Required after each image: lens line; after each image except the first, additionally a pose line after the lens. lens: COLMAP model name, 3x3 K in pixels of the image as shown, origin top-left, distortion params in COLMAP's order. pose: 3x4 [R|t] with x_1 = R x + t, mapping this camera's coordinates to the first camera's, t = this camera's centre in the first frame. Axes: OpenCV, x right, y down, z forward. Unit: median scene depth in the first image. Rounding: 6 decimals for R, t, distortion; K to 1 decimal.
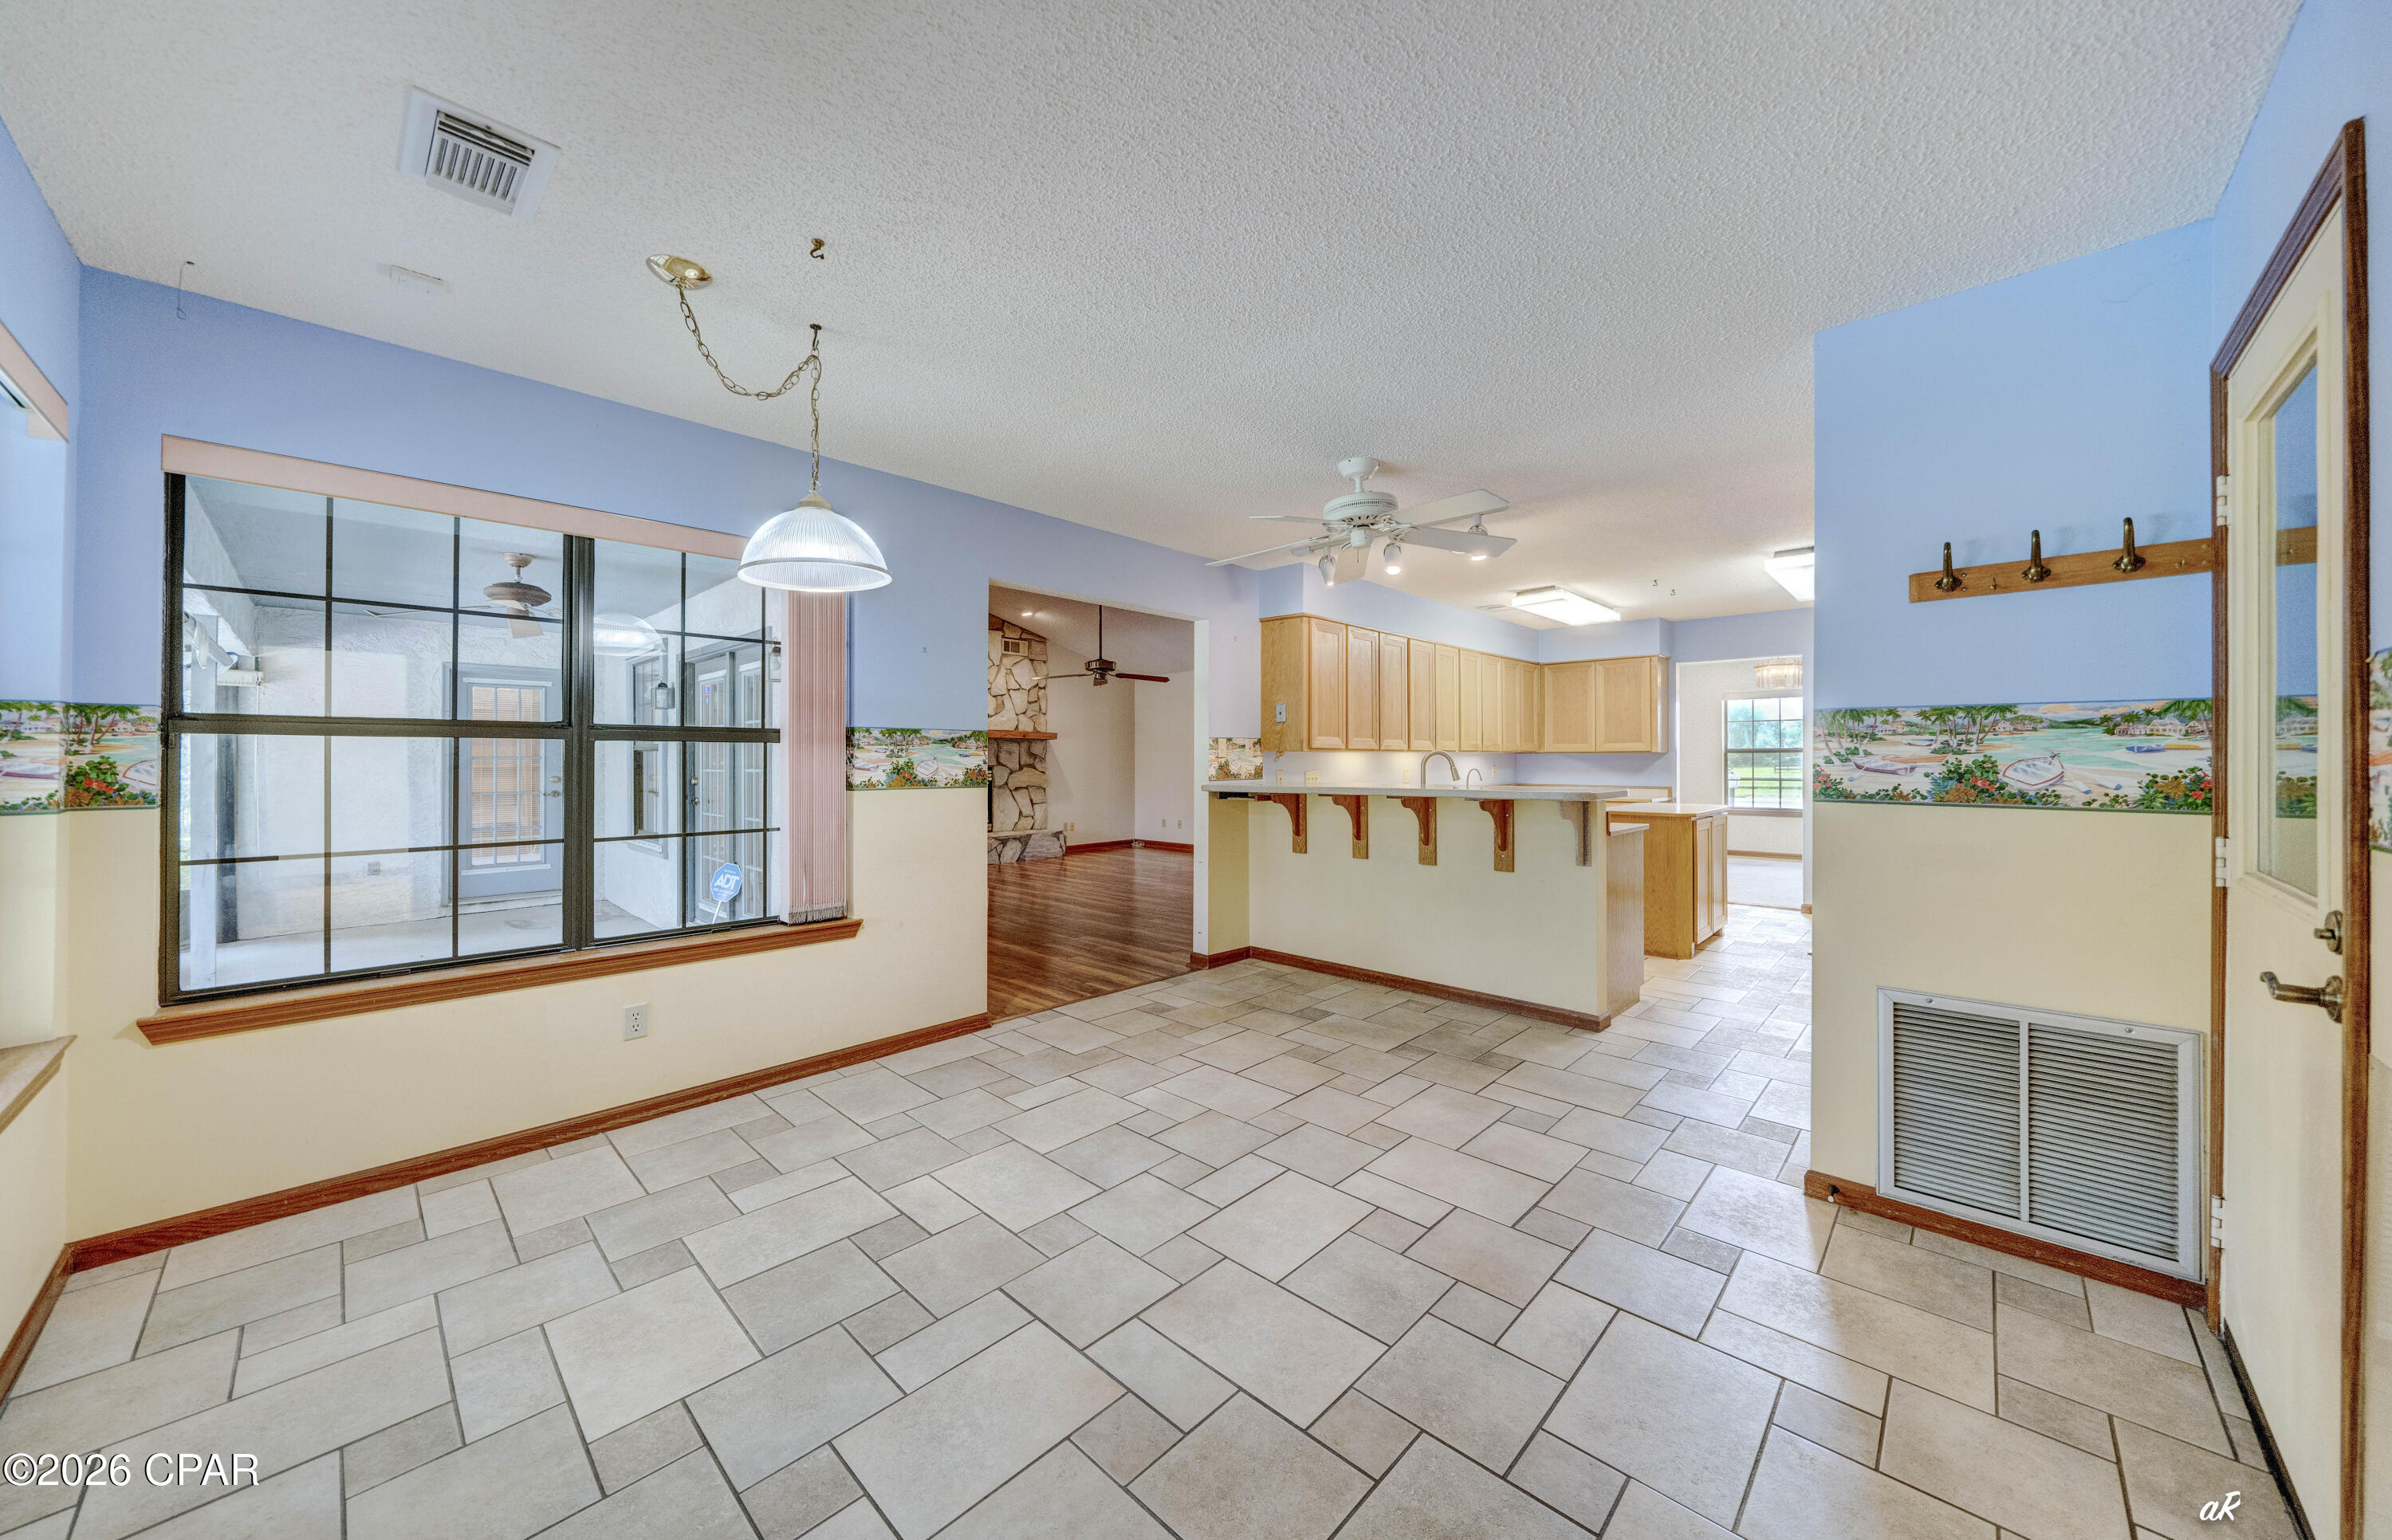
lens RADIAL K [[824.5, 0, 1204.9], [0, 824.5, 765.9], [0, 0, 1]] dist [0.001222, 0.000024]
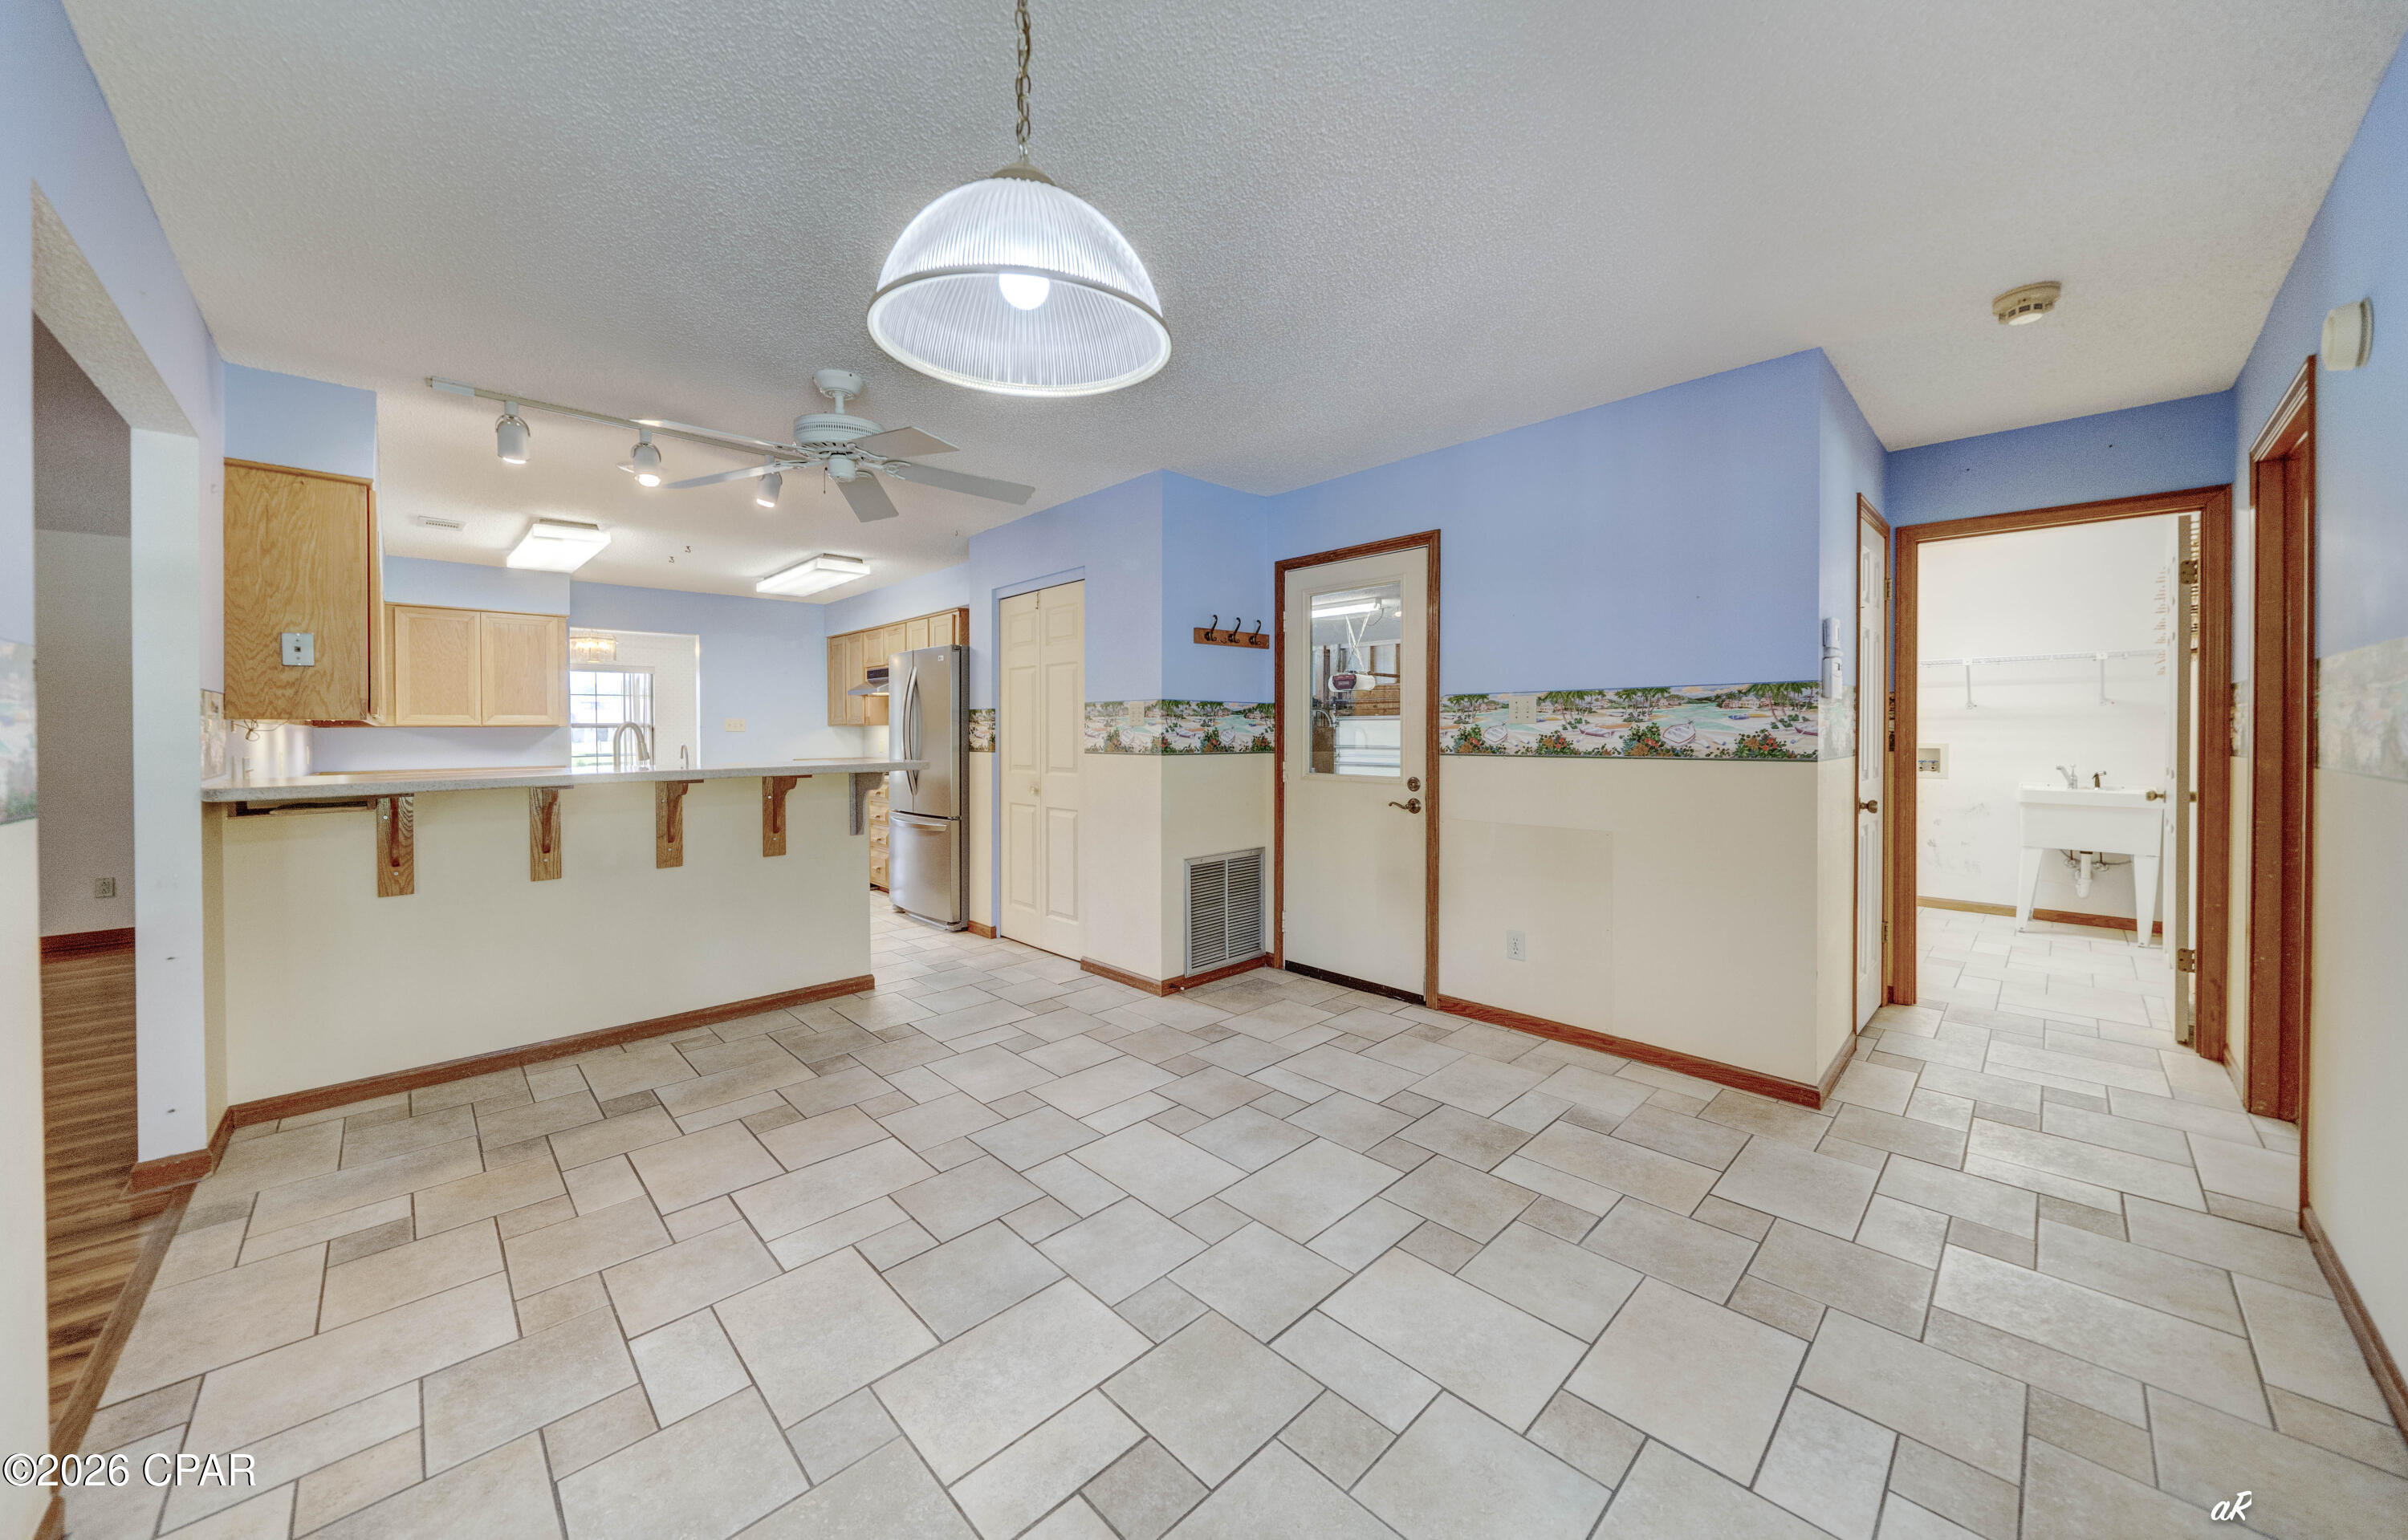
lens RADIAL K [[845.6, 0, 1181.0], [0, 845.6, 741.7], [0, 0, 1]] dist [-0.000469, -0.000159]
pose [[0.061137, -0.013139, 0.998043, -0.418971], [0.014964, 0.999813, 0.012246, -0.001991], [-0.998017, 0.014186, 0.061323, 0.382937]]
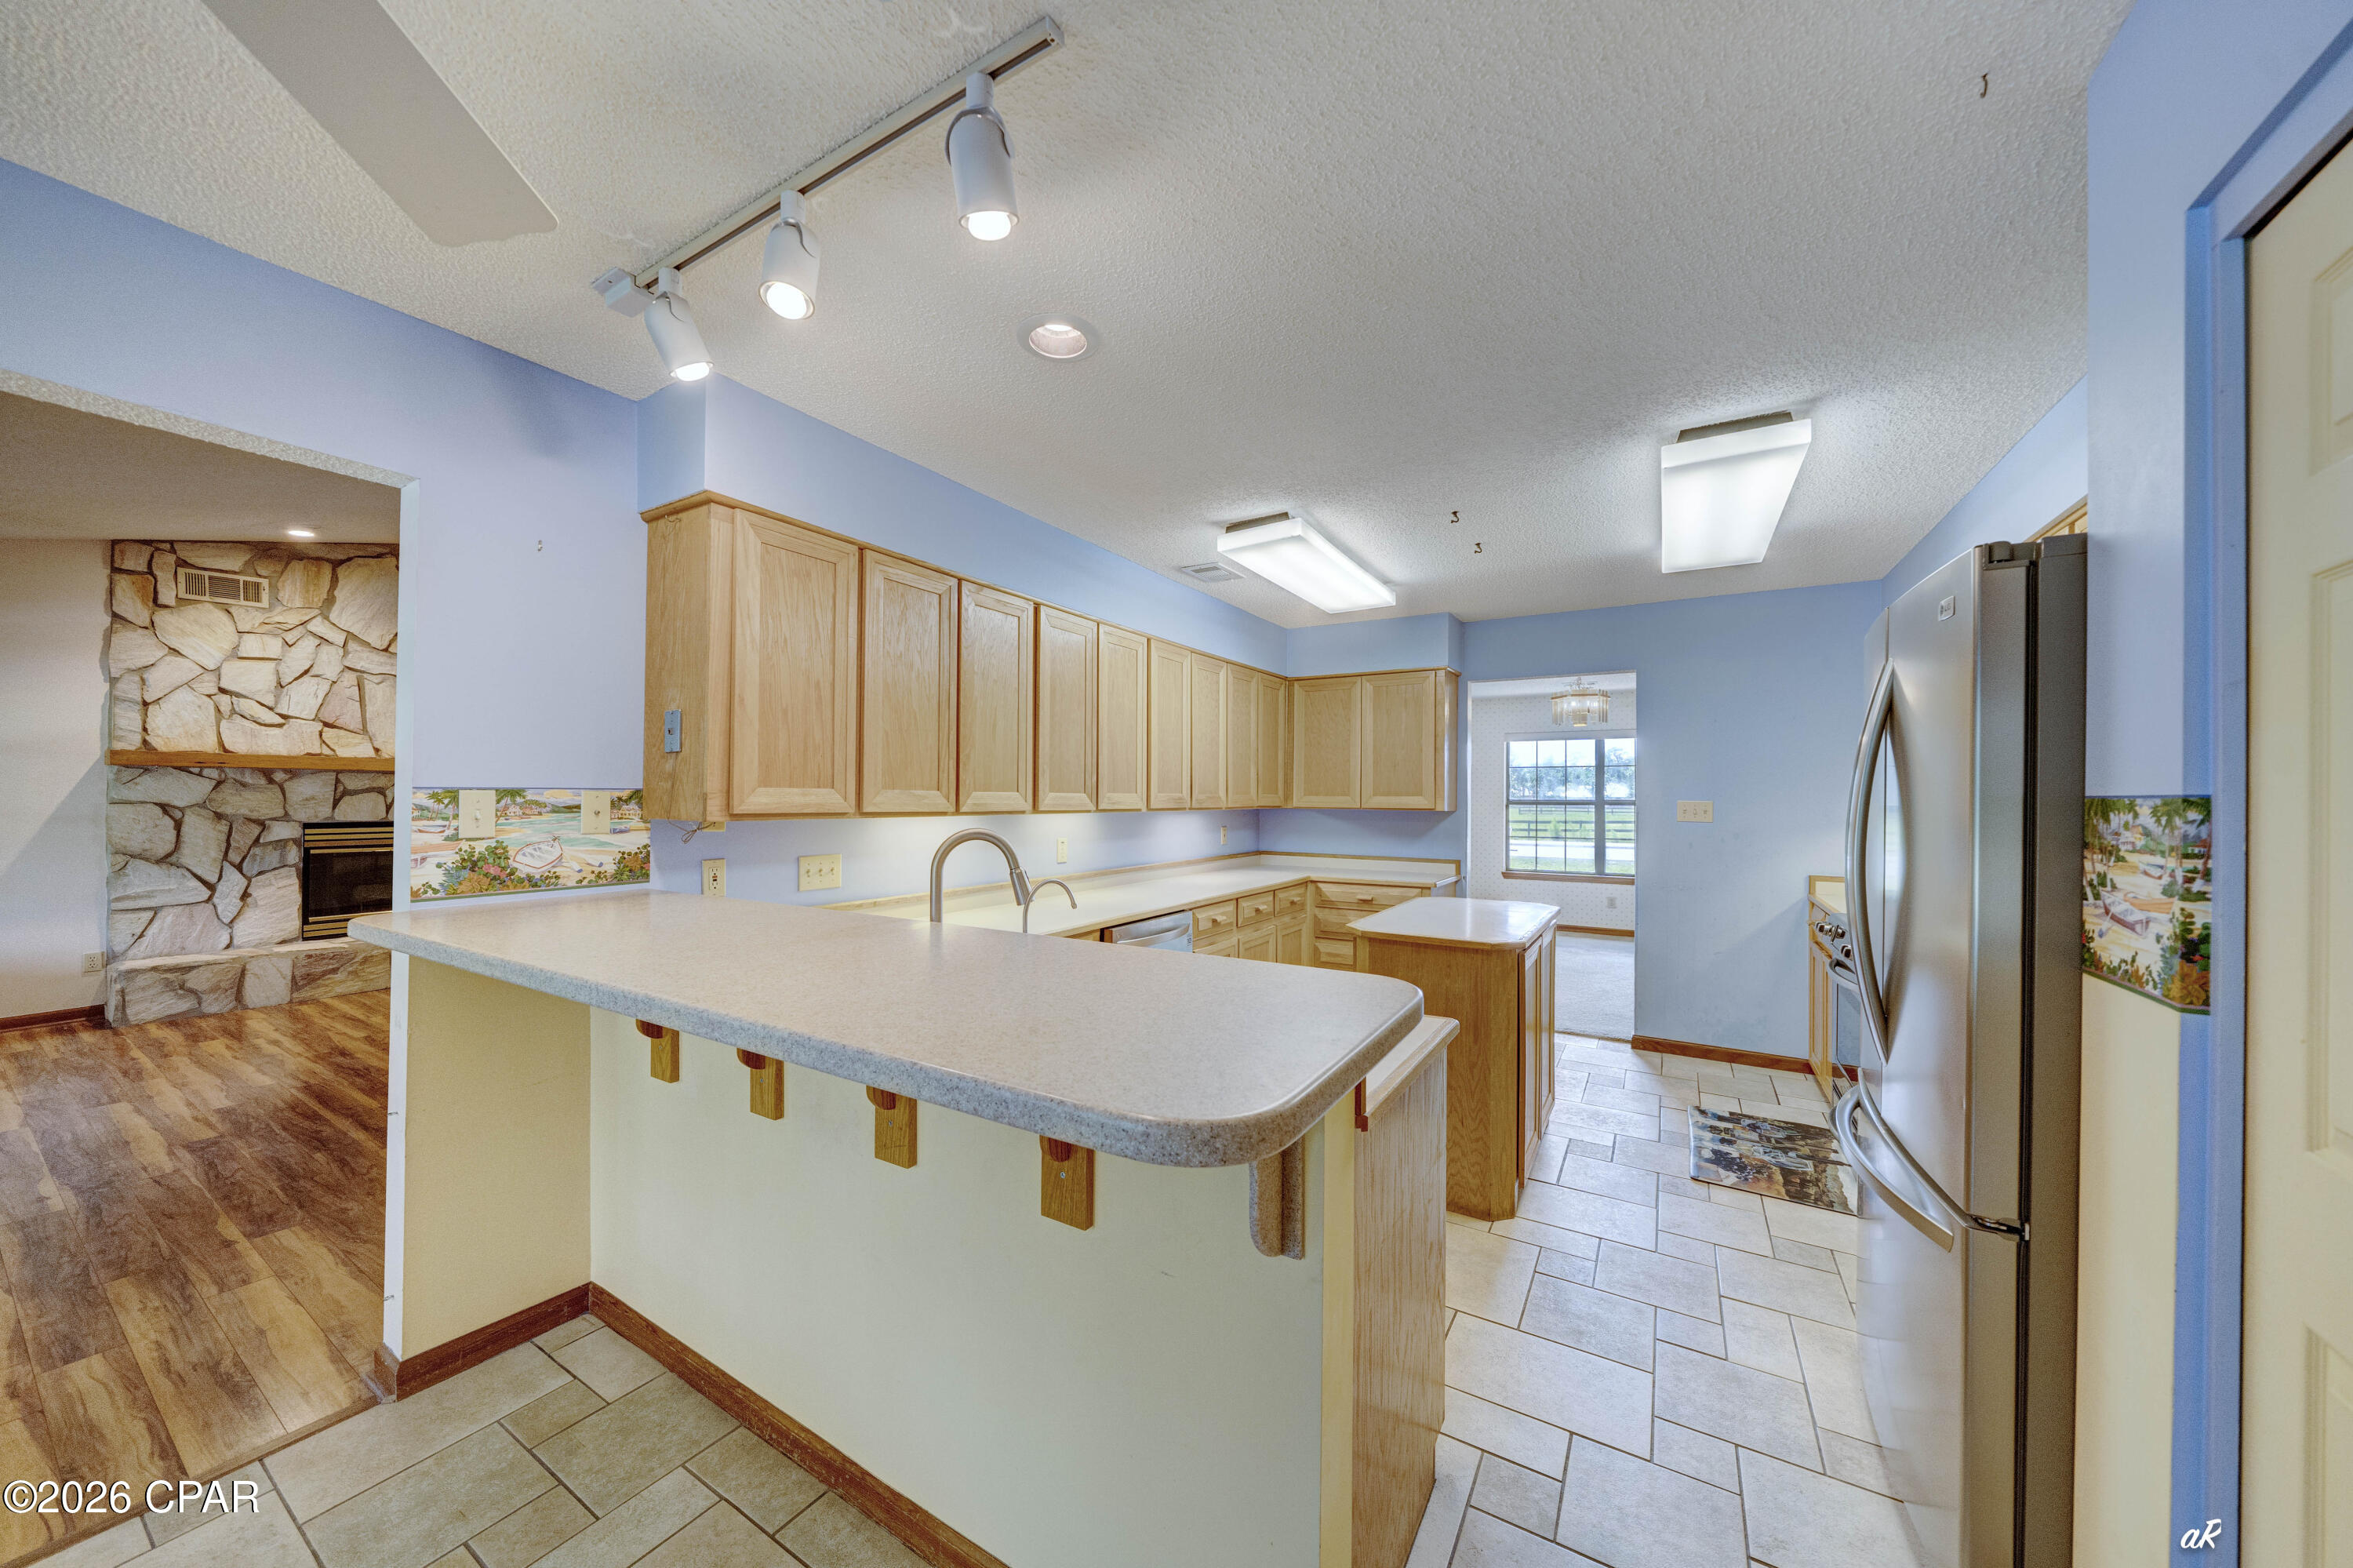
lens RADIAL K [[802.7, 0, 1189.9], [0, 802.7, 793.2], [0, 0, 1]] dist [-0.000435, -0.003265]
pose [[0.975803, 0.008279, 0.218494, 0.261394], [-0.005631, 0.999903, -0.012738, -0.027801], [-0.218578, 0.011200, 0.975755, 0.527168]]
